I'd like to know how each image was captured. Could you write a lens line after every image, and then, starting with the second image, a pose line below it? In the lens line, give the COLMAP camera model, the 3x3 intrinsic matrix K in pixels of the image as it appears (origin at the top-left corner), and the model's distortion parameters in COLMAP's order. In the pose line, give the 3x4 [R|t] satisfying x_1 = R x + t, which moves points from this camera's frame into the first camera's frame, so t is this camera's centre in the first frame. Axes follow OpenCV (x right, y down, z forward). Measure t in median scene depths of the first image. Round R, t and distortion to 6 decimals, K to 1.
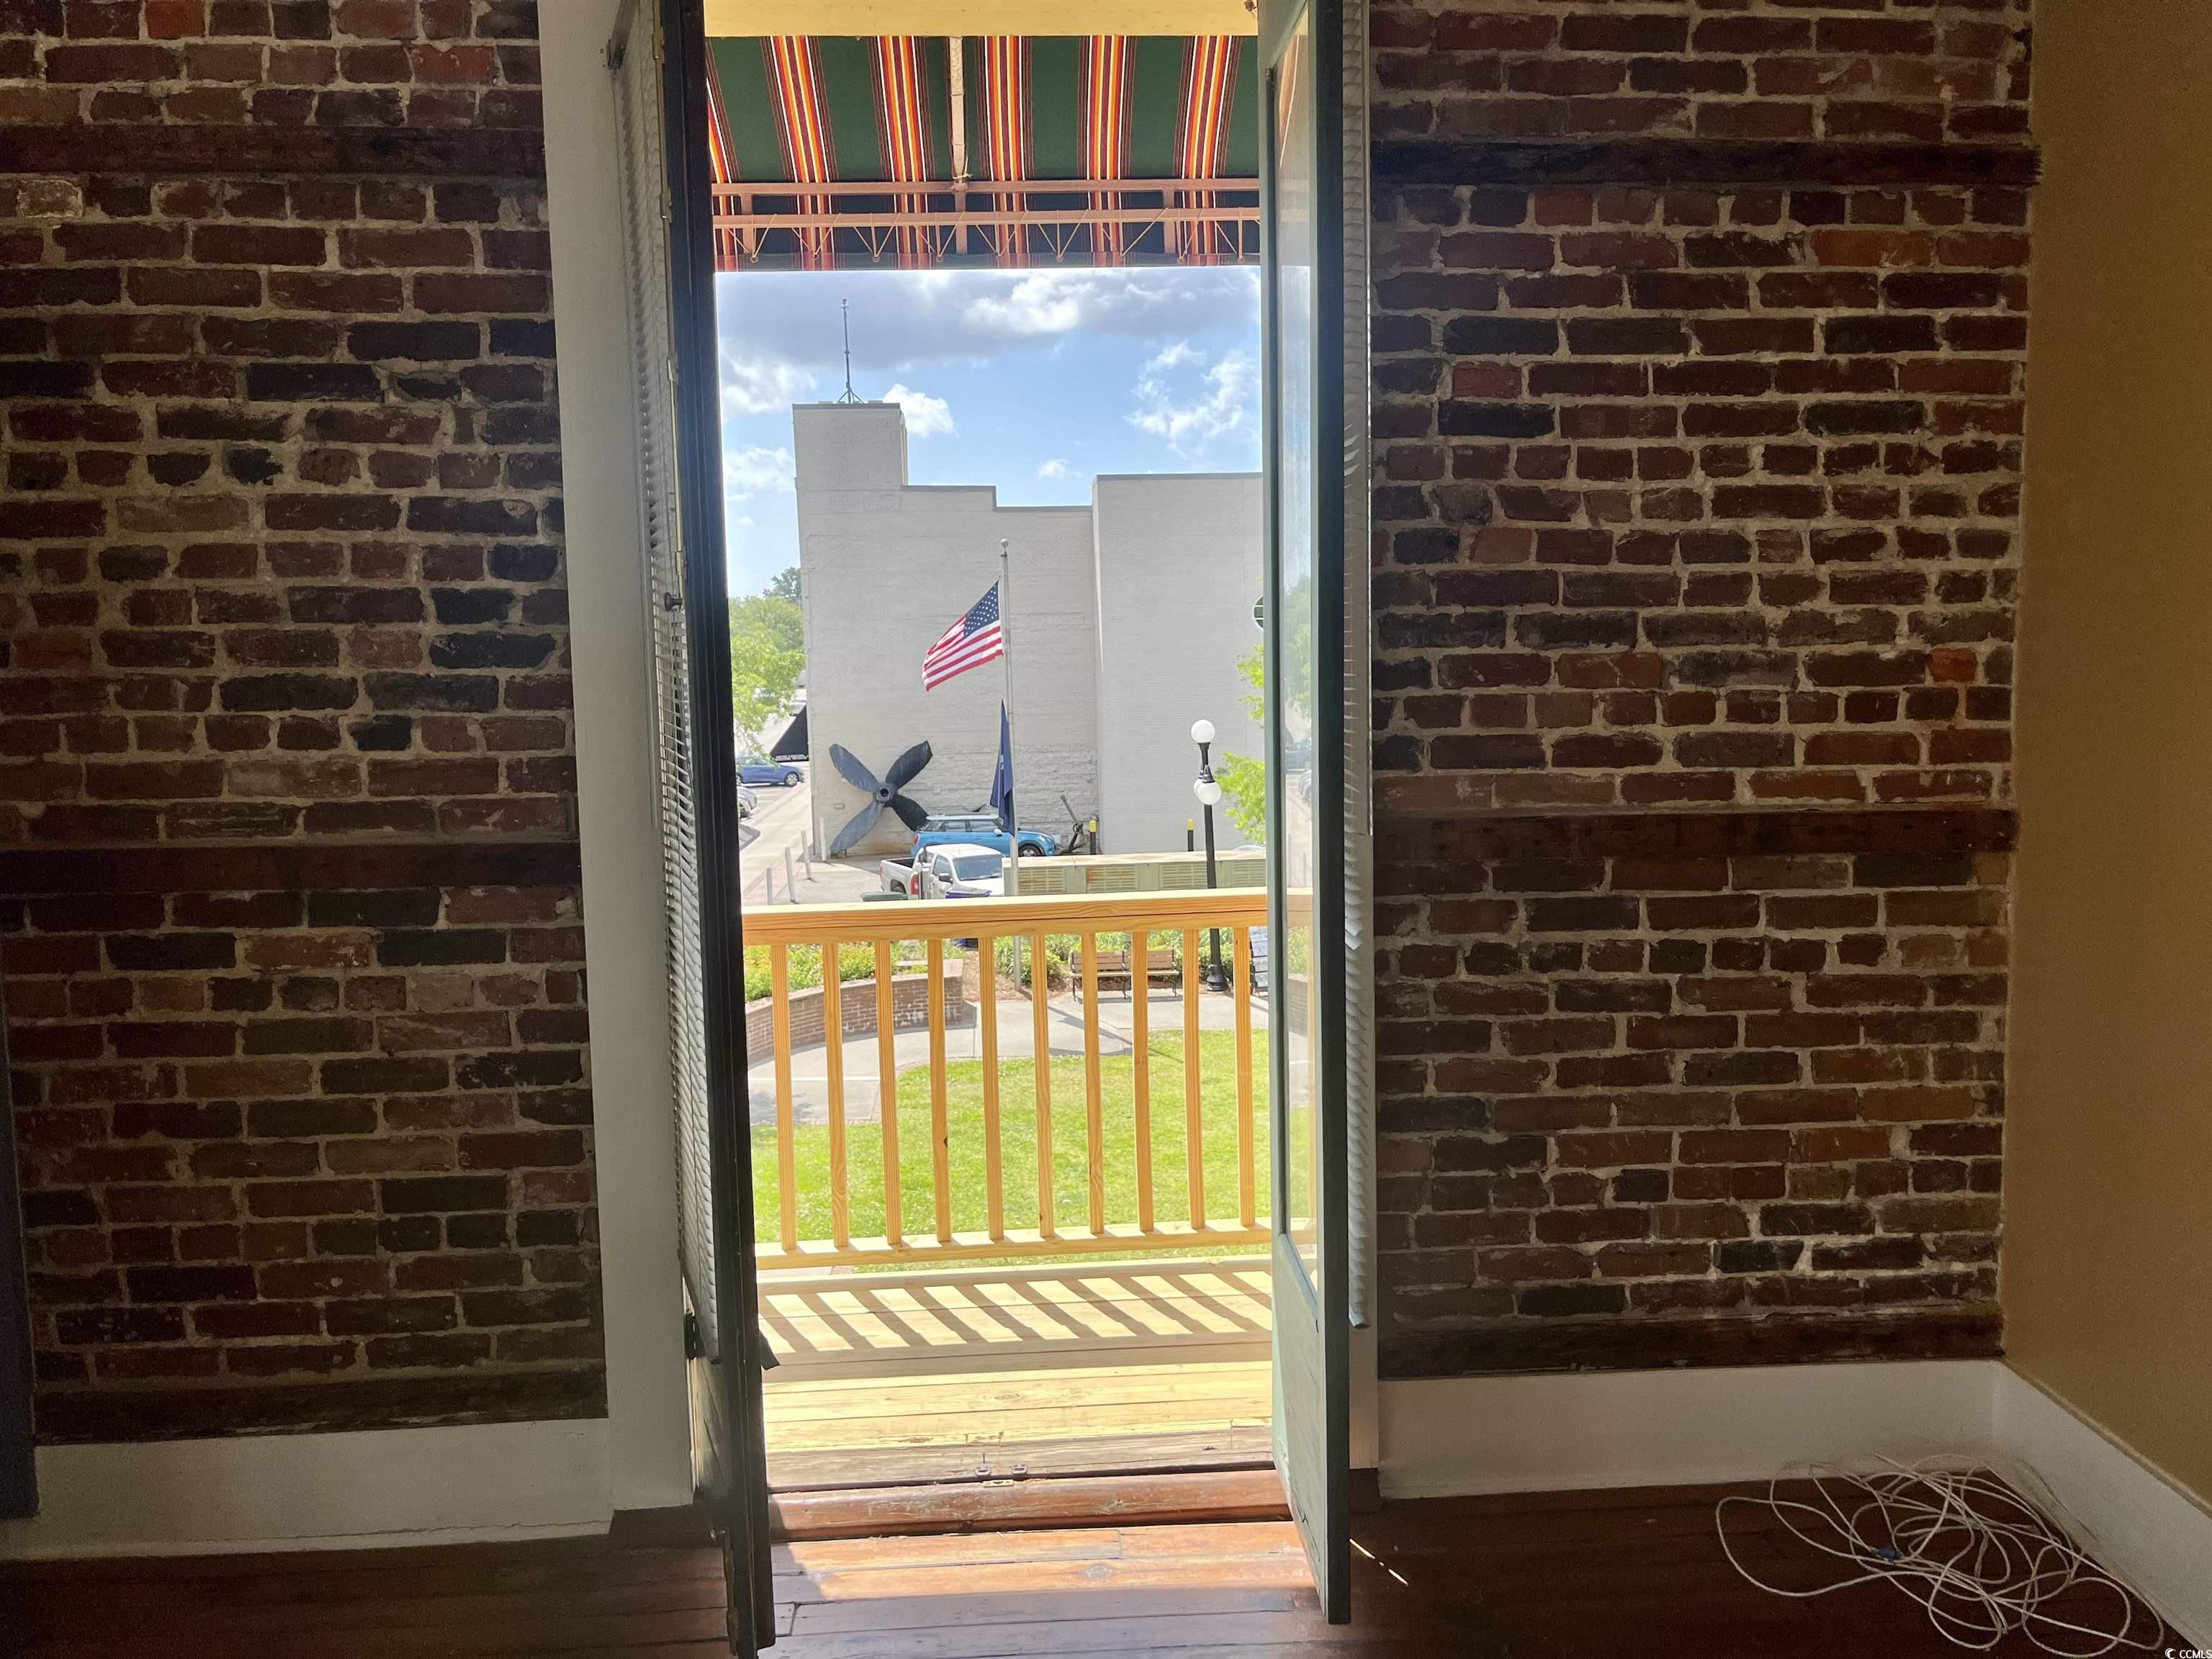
lens RADIAL K [[1722.0, 0, 1122.9], [0, 1722.0, 848.8], [0, 0, 1]] dist [0.051650, -0.073754]
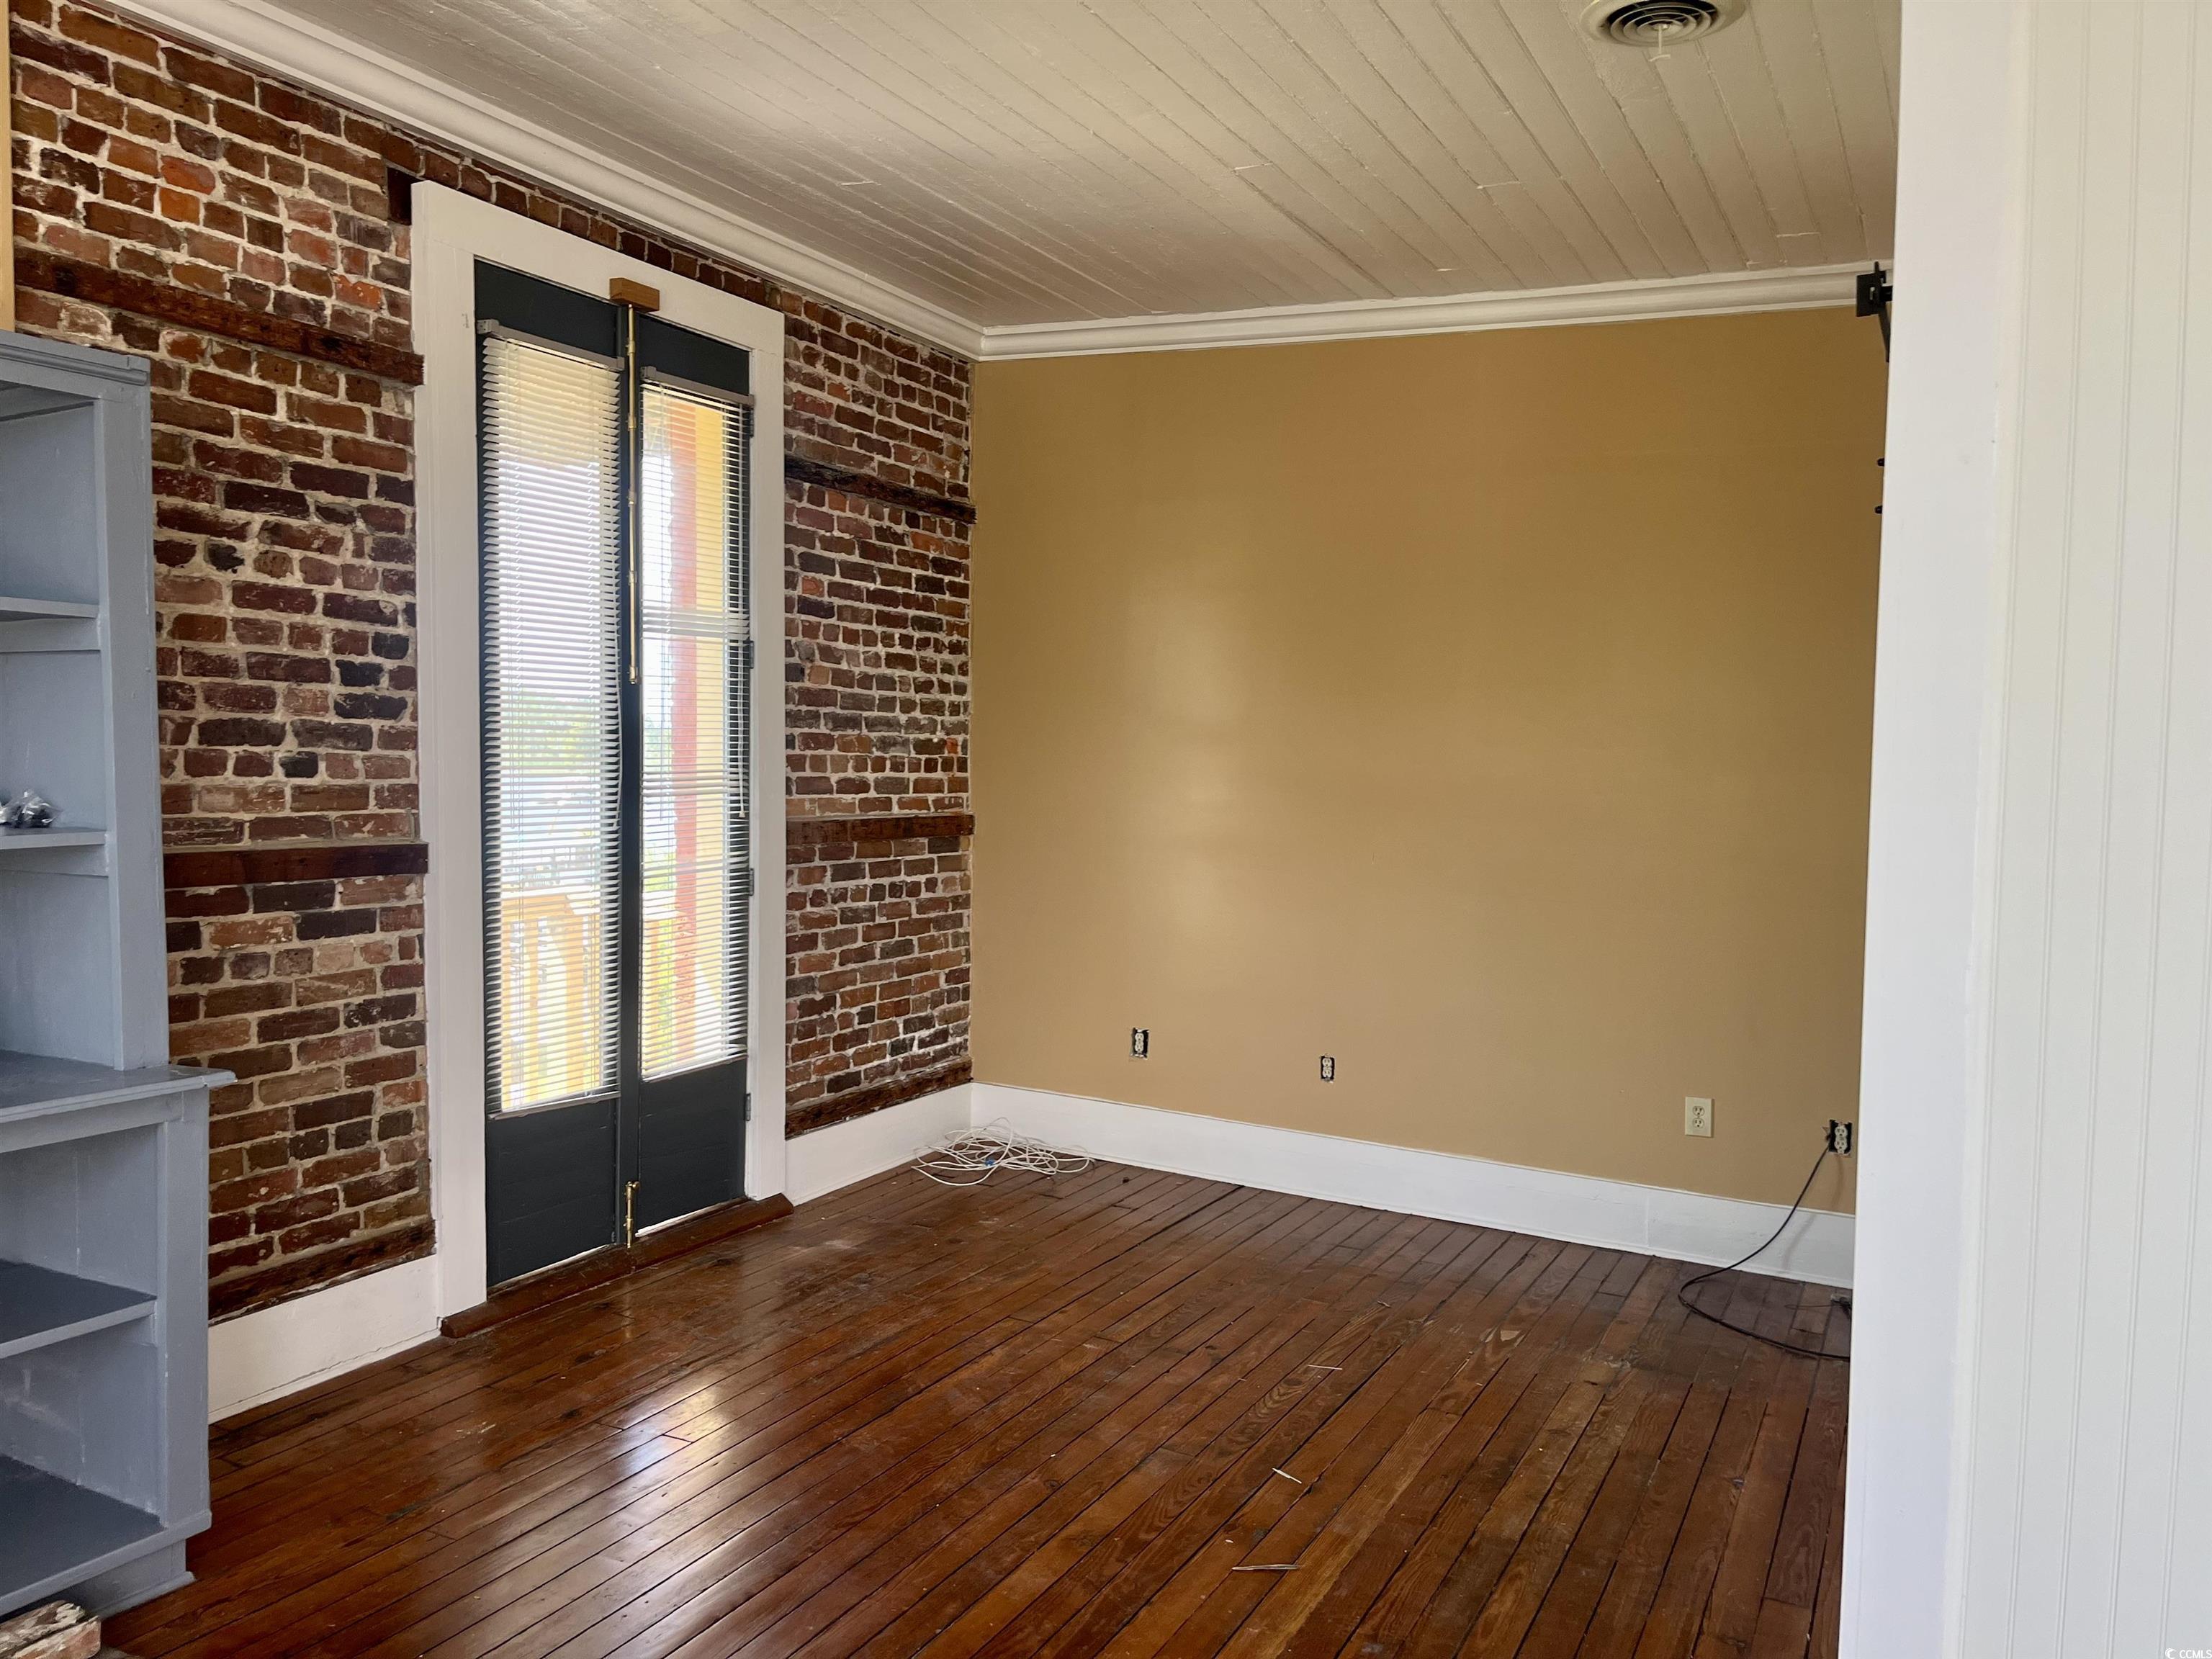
lens RADIAL K [[1722.0, 0, 1100.4], [0, 1722.0, 832.5], [0, 0, 1]] dist [0.051650, -0.073754]
pose [[0.511371, -0.016602, 0.859199, -1.238028], [0.059284, 0.998113, -0.015997, 0.042268], [-0.857312, 0.059117, 0.511391, -0.203266]]
